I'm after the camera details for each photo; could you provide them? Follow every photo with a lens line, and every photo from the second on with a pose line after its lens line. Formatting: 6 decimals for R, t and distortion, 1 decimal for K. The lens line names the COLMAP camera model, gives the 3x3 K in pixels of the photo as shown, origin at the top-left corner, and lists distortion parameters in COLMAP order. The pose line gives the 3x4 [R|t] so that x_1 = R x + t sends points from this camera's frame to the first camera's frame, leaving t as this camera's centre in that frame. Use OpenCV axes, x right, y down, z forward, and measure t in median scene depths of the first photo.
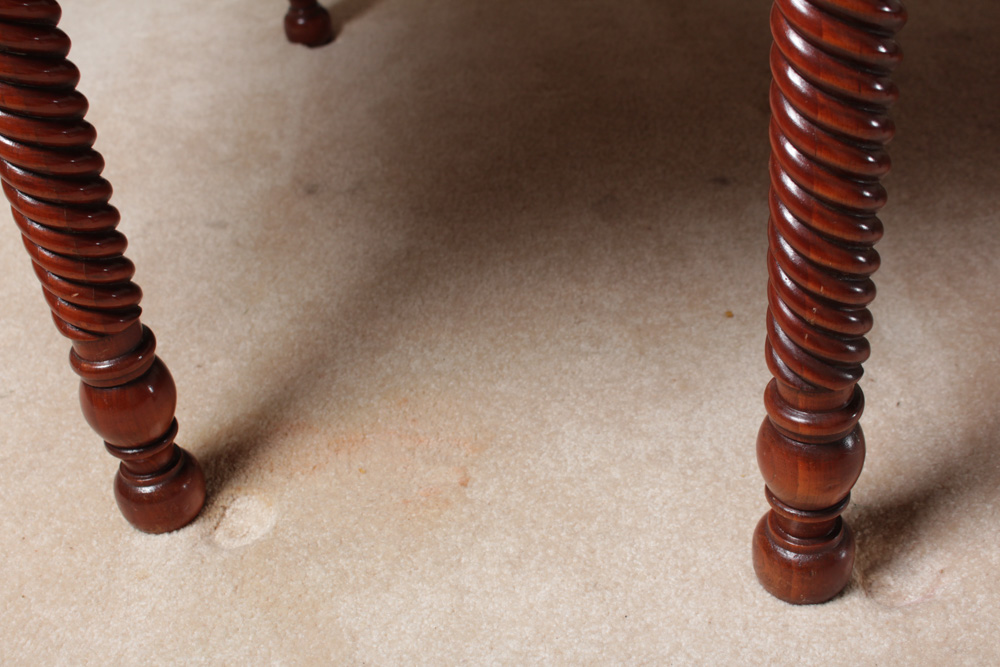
lens RADIAL K [[1217.7, 0, 500.0], [0, 1217.7, 333.5], [0, 0, 1]] dist [-0.085285, 0.002130]
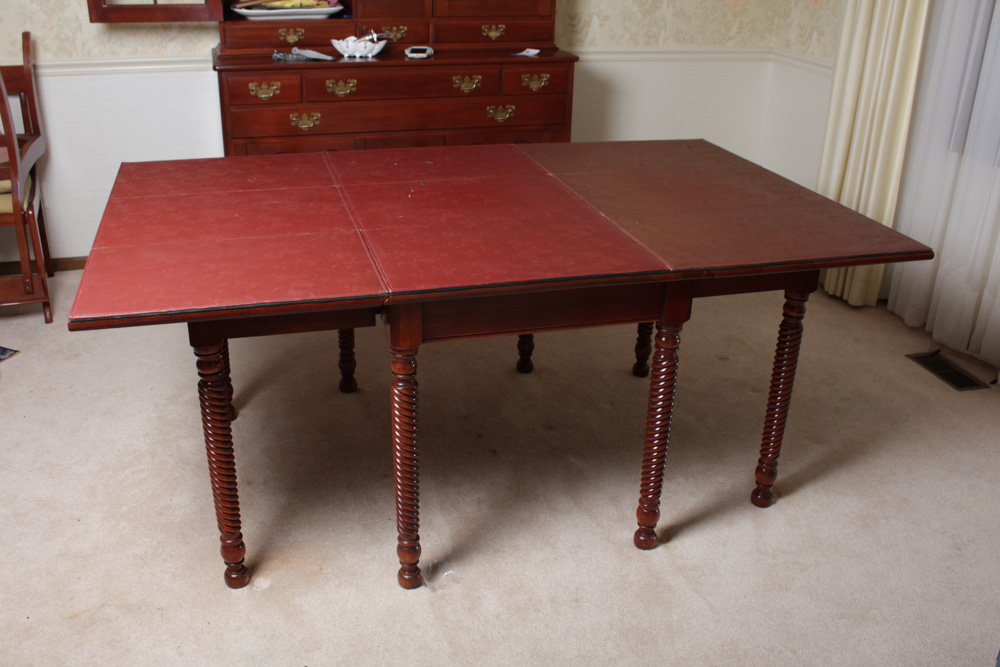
lens RADIAL K [[932.5, 0, 498.4], [0, 932.5, 340.3], [0, 0, 1]] dist [-0.135142, 0.114912]
pose [[0.955147, -0.004135, 0.296104, -0.294801], [0.062635, 0.980102, -0.188354, 0.001627], [-0.289433, 0.198452, 0.936400, -1.661503]]
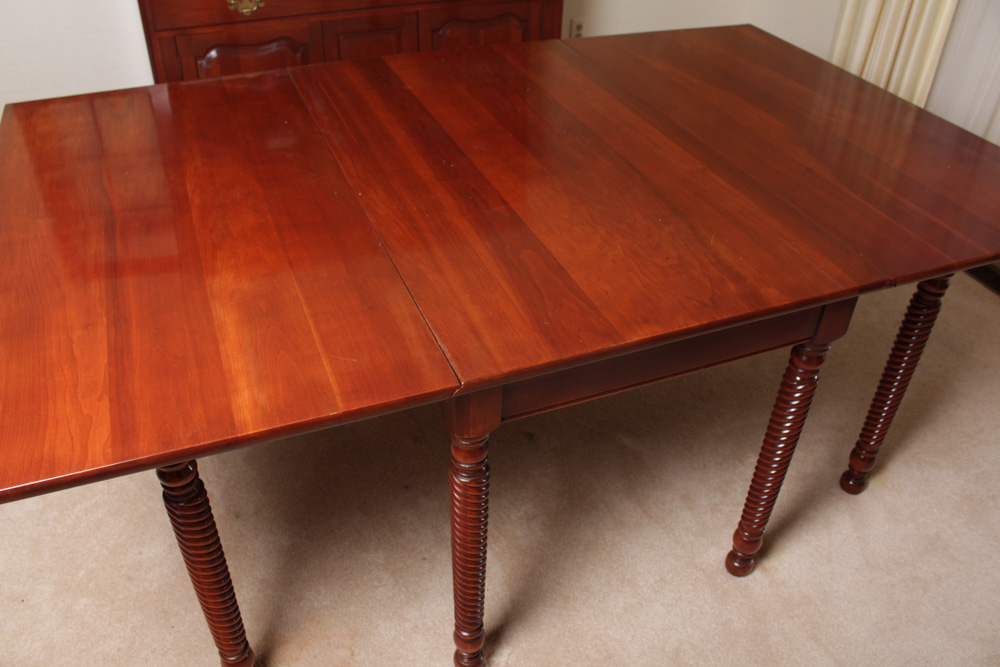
lens RADIAL K [[832.4, 0, 495.2], [0, 832.4, 330.1], [0, 0, 1]] dist [-0.158167, 0.128003]
pose [[0.921261, -0.126475, 0.367806, -0.283618], [0.122329, 0.991884, 0.034671, -0.576132], [-0.369206, 0.013052, 0.929256, -0.804575]]
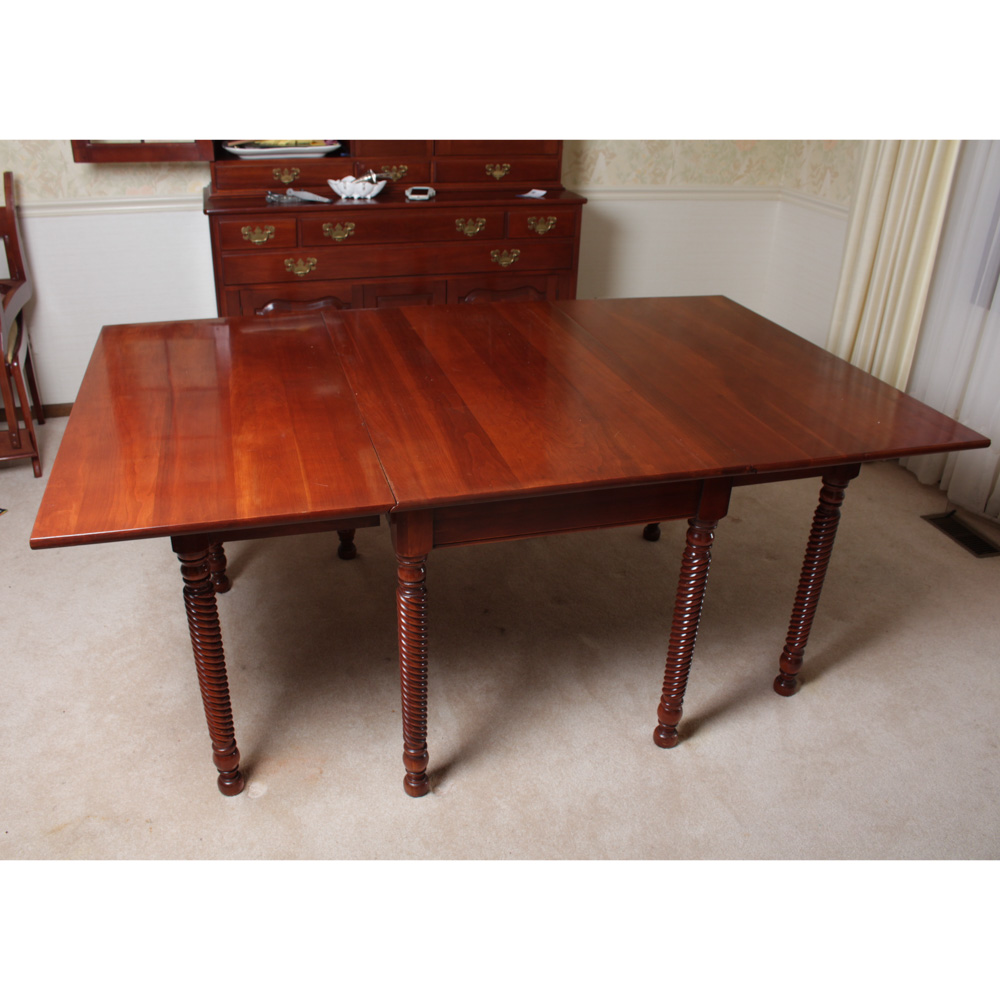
lens RADIAL K [[884.8, 0, 486.0], [0, 884.8, 499.4], [0, 0, 1]] dist [-0.156140, 0.128521]
pose [[0.955185, -0.016129, 0.295570, -0.258193], [0.057141, 0.989781, -0.130649, -0.256774], [-0.290443, 0.141683, 0.946345, -1.371749]]
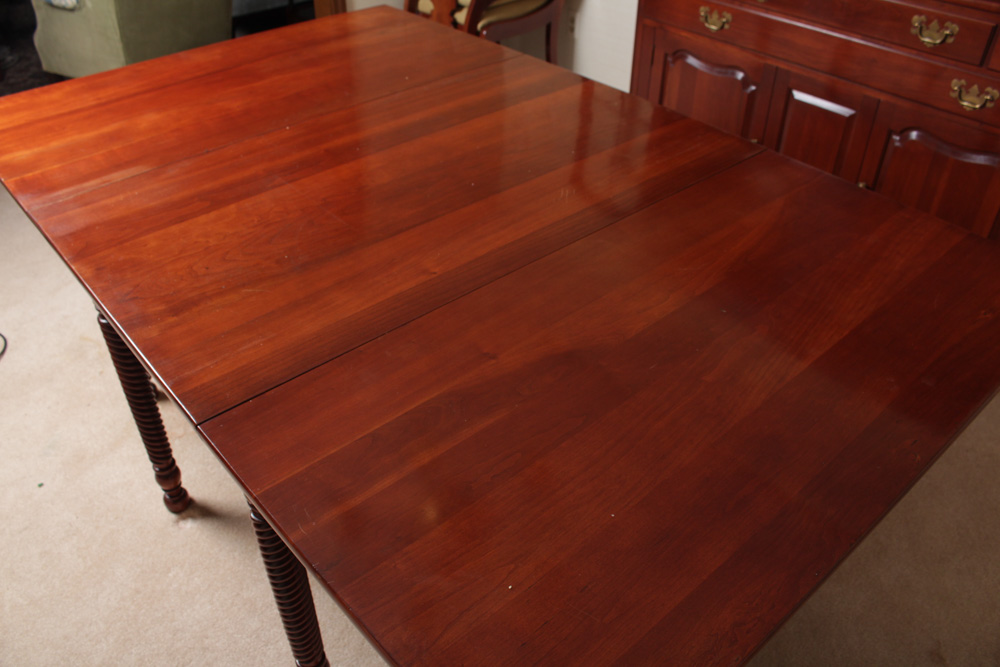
lens RADIAL K [[832.4, 0, 495.2], [0, 832.4, 330.1], [0, 0, 1]] dist [-0.158167, 0.128003]
pose [[0.651390, 0.533037, -0.539965, 1.553519], [-0.495661, 0.837763, 0.229071, -1.060314], [0.574466, 0.118425, 0.809916, -0.449816]]
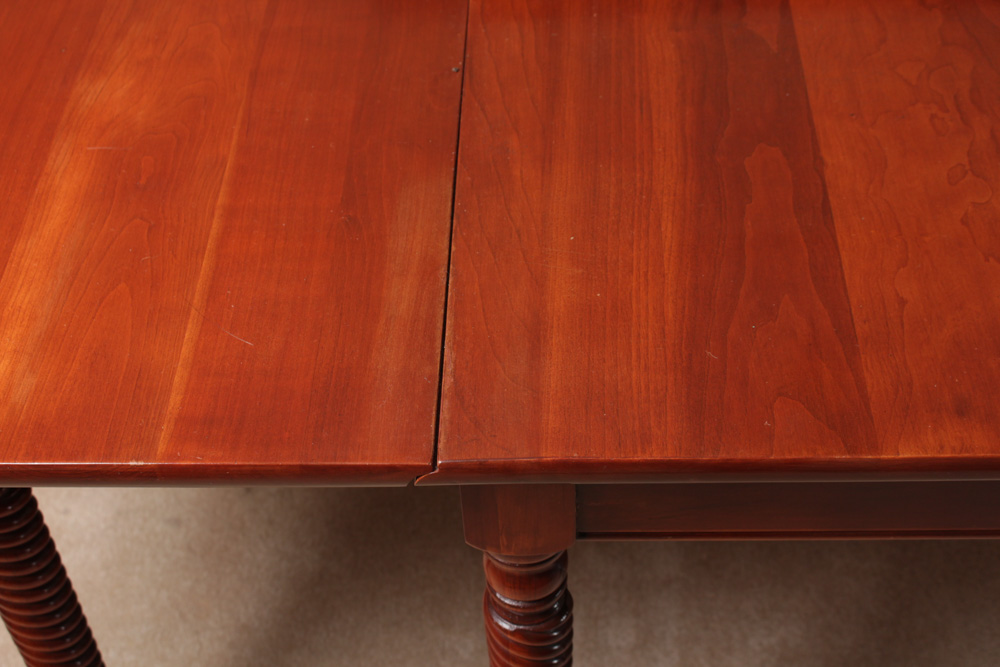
lens RADIAL K [[1475.7, 0, 500.0], [0, 1475.7, 333.5], [0, 0, 1]] dist [-0.049723, -0.031555]
pose [[0.998139, 0.058858, 0.015916, 0.086330], [-0.060771, 0.981534, 0.181379, -0.698242], [-0.004947, -0.182009, 0.983284, -0.576234]]
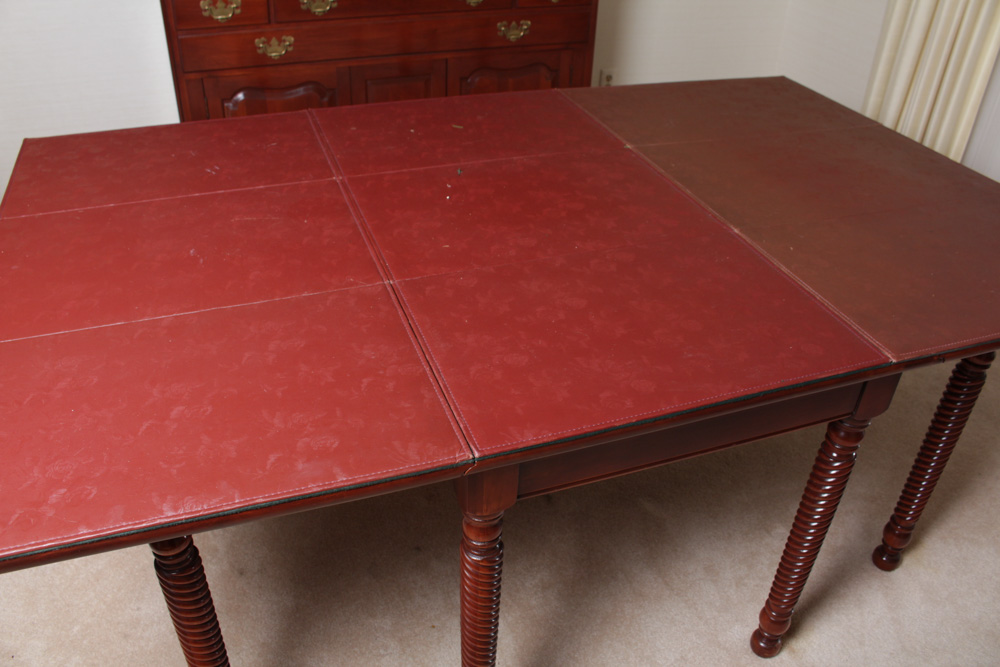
lens RADIAL K [[821.6, 0, 495.4], [0, 821.6, 332.5], [0, 0, 1]] dist [-0.157624, 0.126131]
pose [[0.934227, -0.082446, 0.347019, -0.239186], [0.093457, 0.995509, -0.015084, -0.612099], [-0.344217, 0.046523, 0.937737, -0.717564]]
